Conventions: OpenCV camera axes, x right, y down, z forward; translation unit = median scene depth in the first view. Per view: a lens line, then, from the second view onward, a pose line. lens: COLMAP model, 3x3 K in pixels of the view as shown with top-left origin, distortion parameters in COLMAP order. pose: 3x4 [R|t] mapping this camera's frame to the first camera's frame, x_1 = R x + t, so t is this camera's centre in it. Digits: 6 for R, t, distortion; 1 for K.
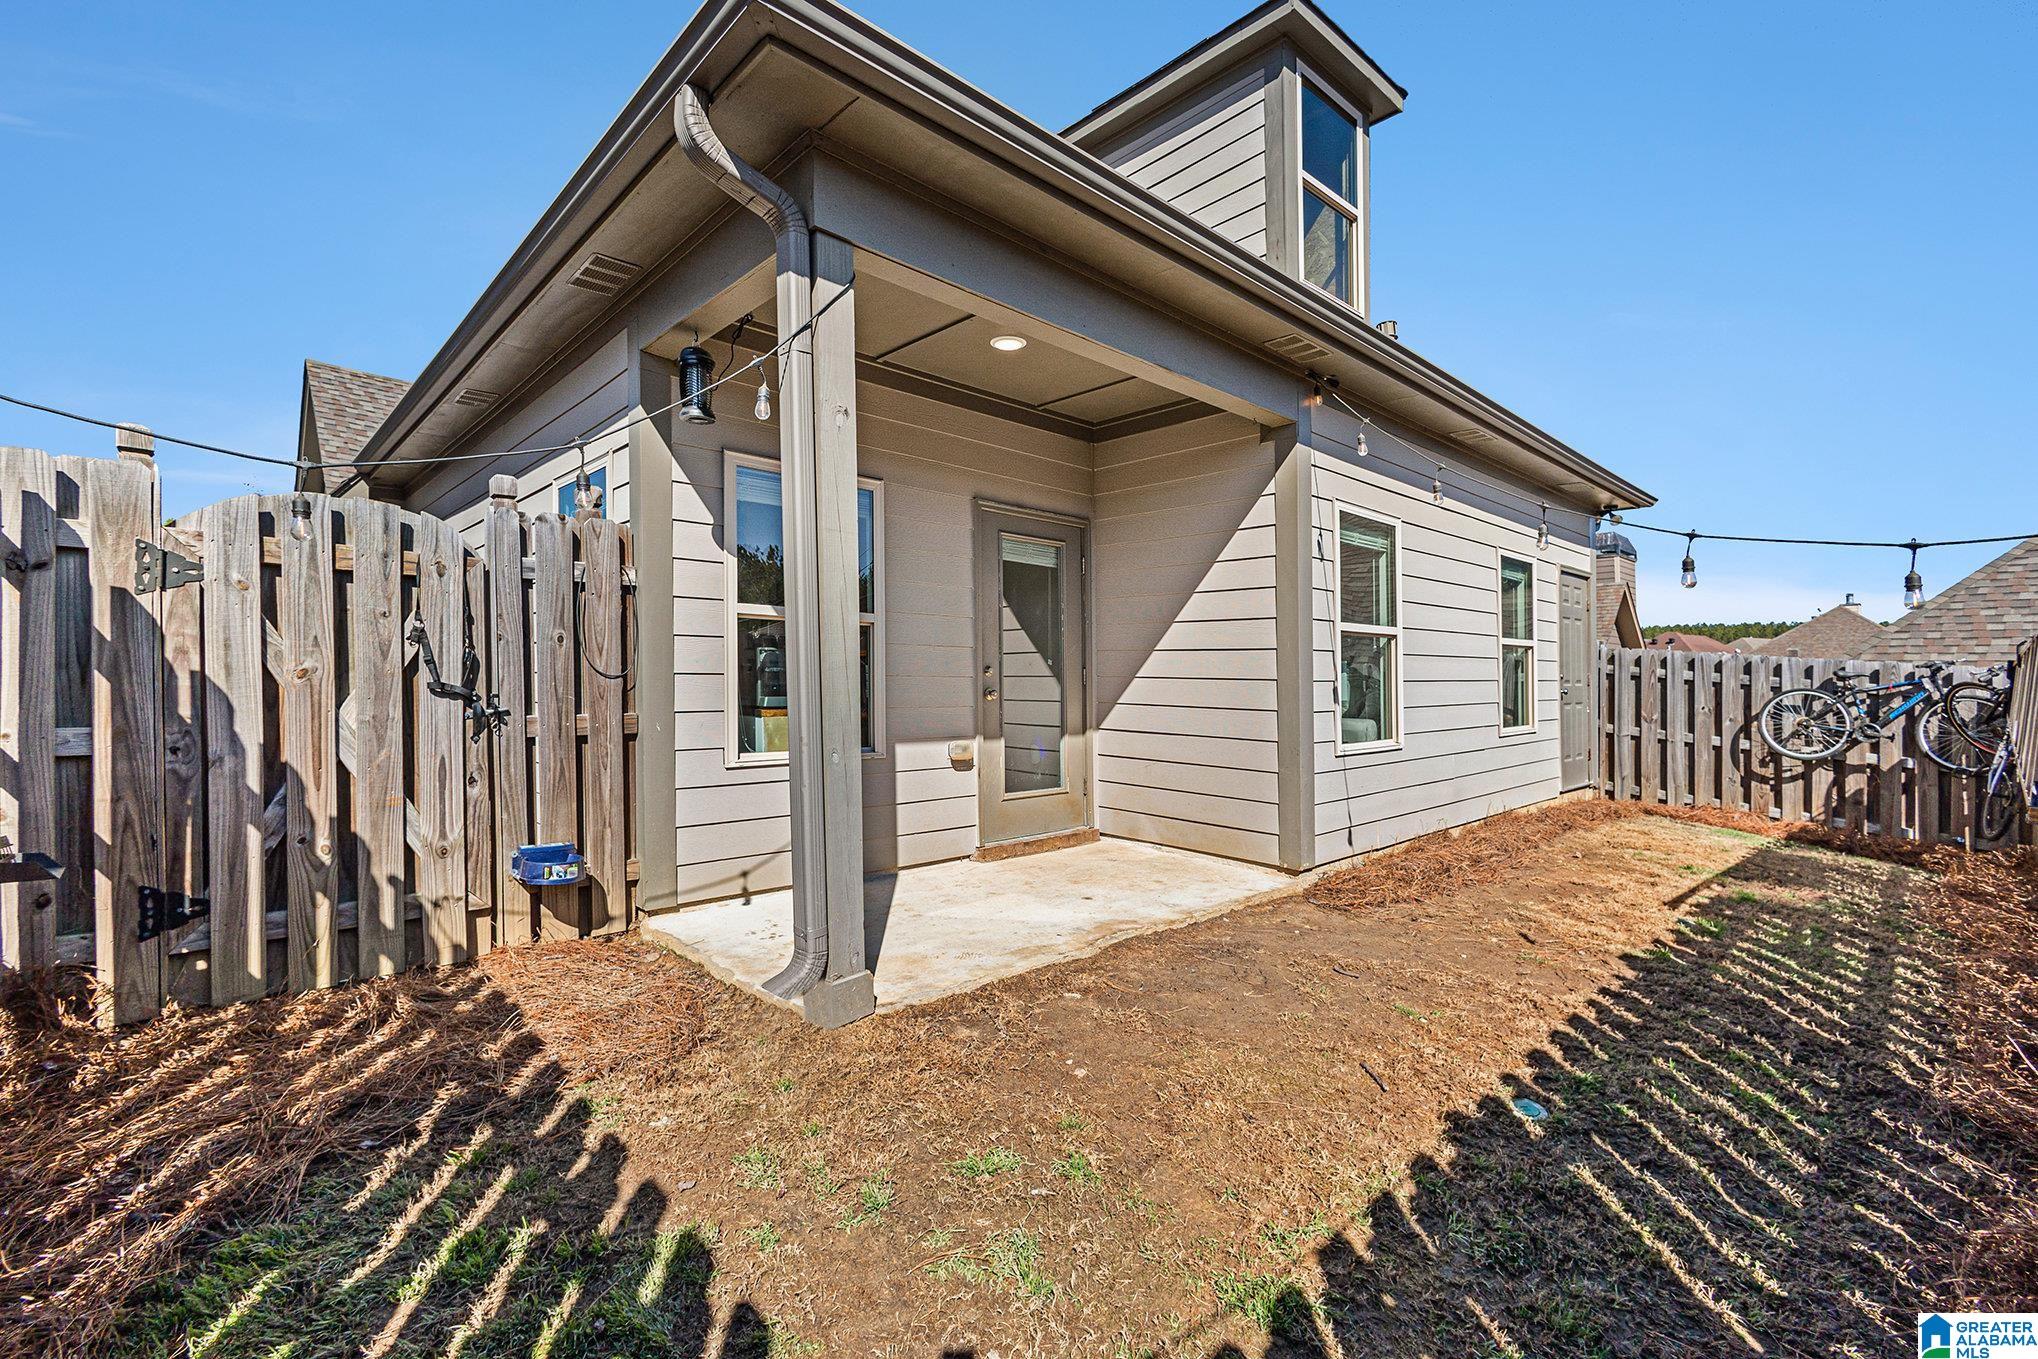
lens RADIAL K [[877.1, 0, 1021.2], [0, 877.1, 663.9], [0, 0, 1]] dist [-0.002004, -0.000261]
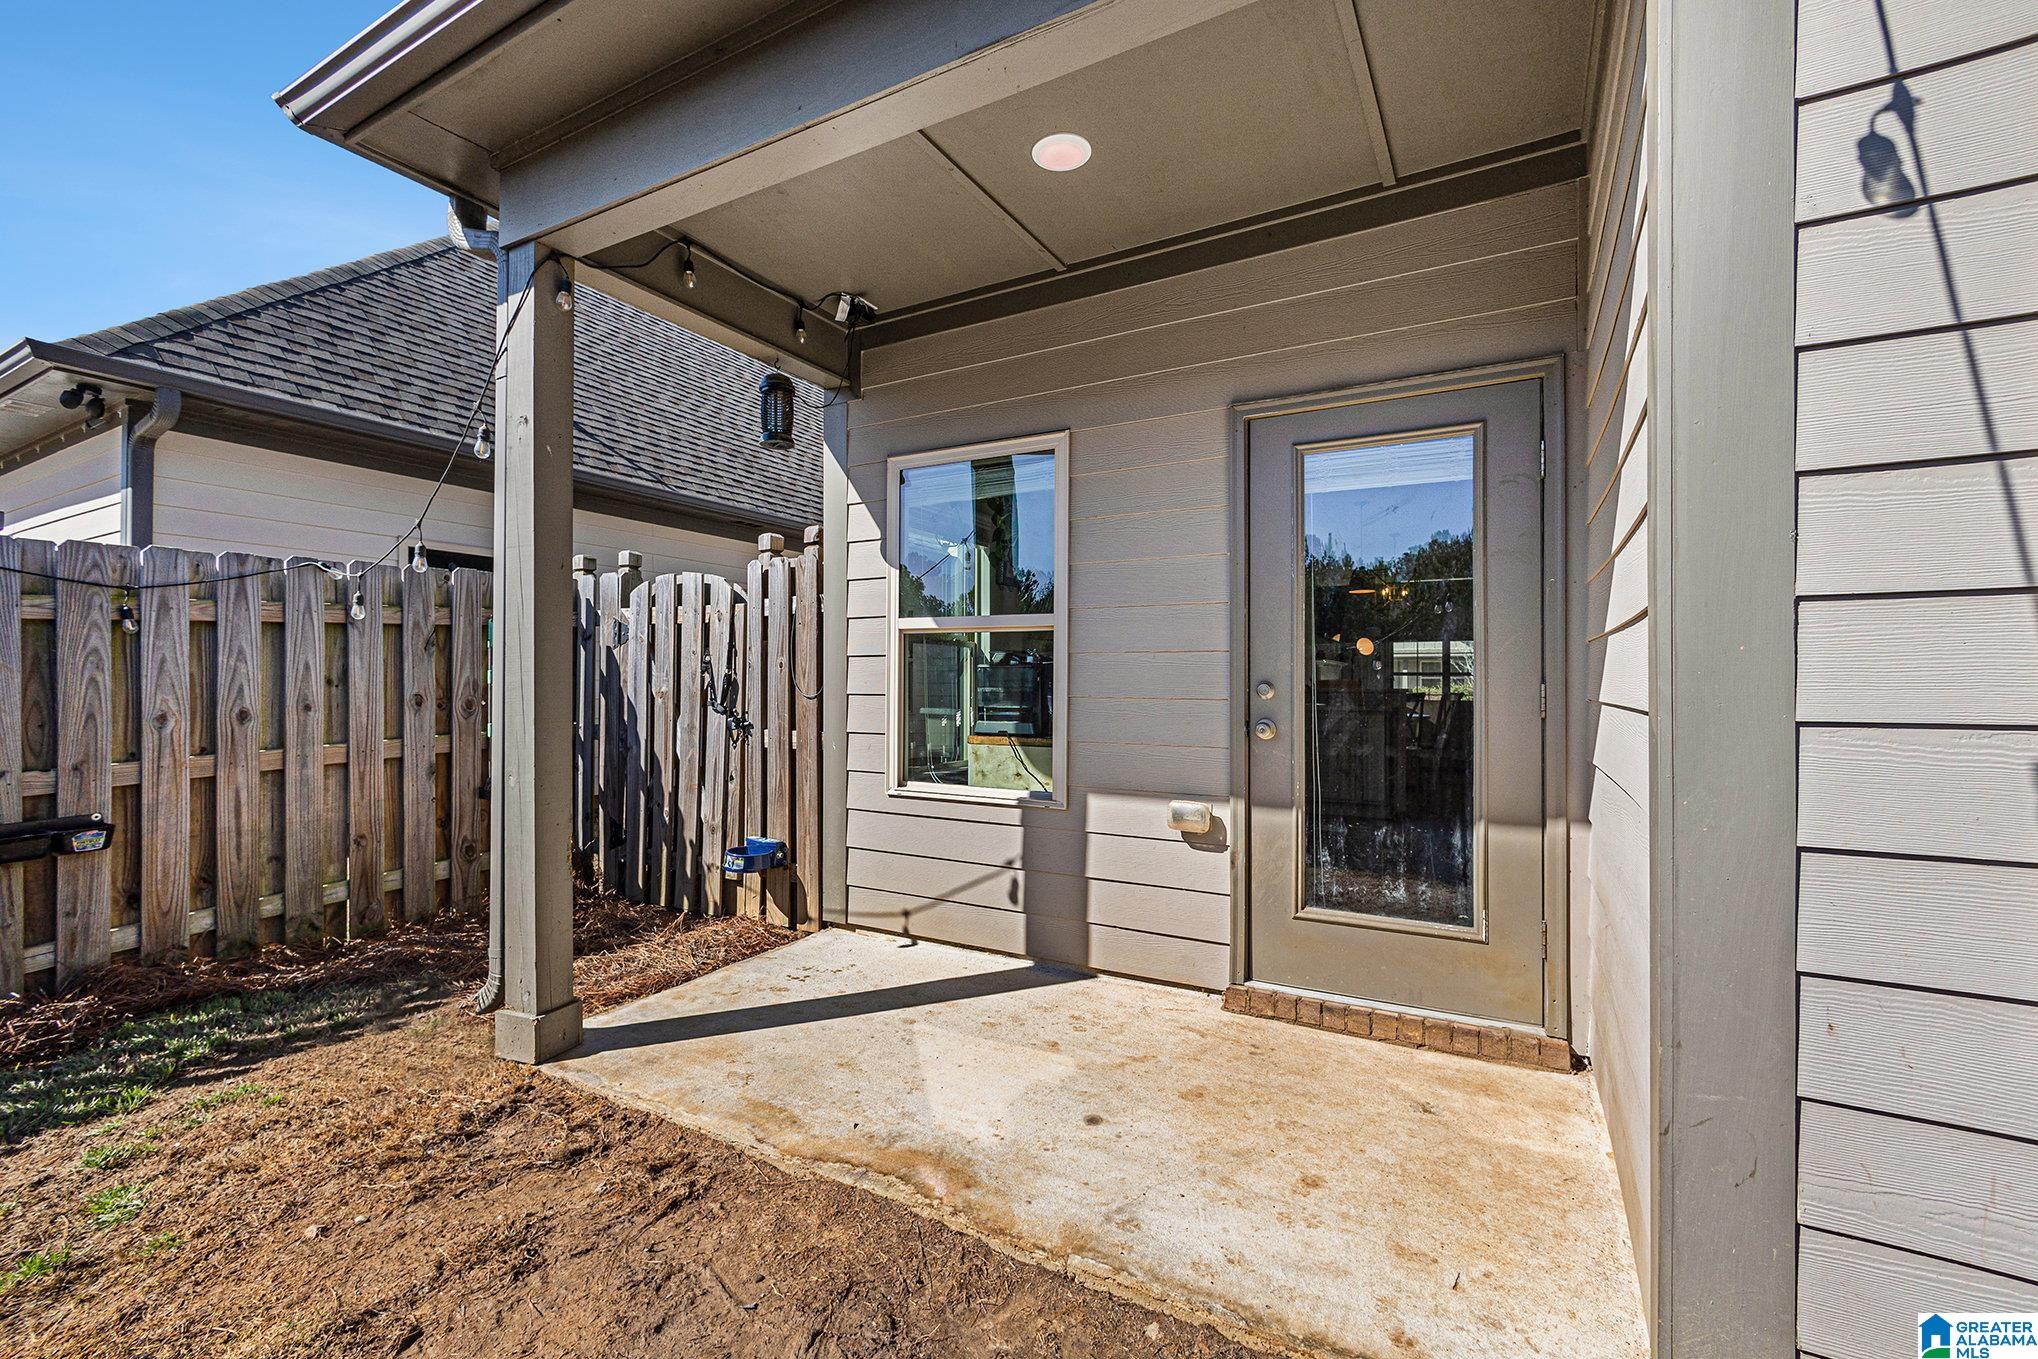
lens RADIAL K [[877.4, 0, 1018.0], [0, 877.4, 691.3], [0, 0, 1]] dist [-0.001273, -0.000191]
pose [[0.294106, -0.003903, -0.955765, 0.621341], [0.011886, 0.999929, -0.000426, 0.009734], [0.955699, -0.011235, 0.294131, 0.880862]]
